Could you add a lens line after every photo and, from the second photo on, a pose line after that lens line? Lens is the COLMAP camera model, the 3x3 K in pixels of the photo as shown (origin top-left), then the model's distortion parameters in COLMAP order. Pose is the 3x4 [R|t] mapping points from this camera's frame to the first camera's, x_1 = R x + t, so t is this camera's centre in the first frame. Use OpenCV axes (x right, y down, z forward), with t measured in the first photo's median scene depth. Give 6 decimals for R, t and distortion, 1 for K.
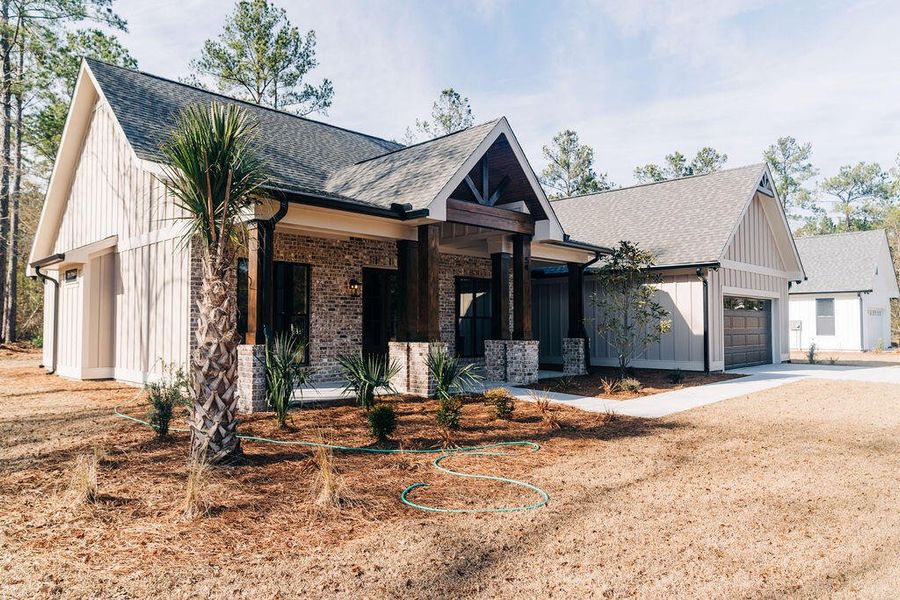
lens RADIAL K [[576.6, 0, 430.6], [0, 576.6, 303.1], [0, 0, 1]] dist [-0.020806, 0.003244]
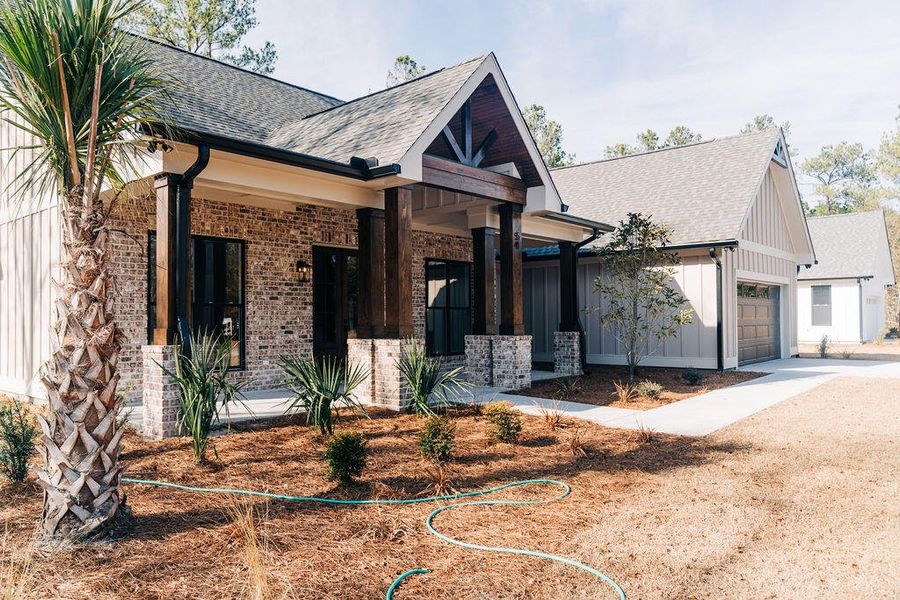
lens RADIAL K [[617.8, 0, 422.1], [0, 617.8, 307.1], [0, 0, 1]] dist [-0.022632, -0.000038]
pose [[0.998141, -0.005767, 0.060679, -0.019499], [0.004480, 0.999763, 0.021320, 0.006235], [-0.060788, -0.021009, 0.997930, 0.141572]]
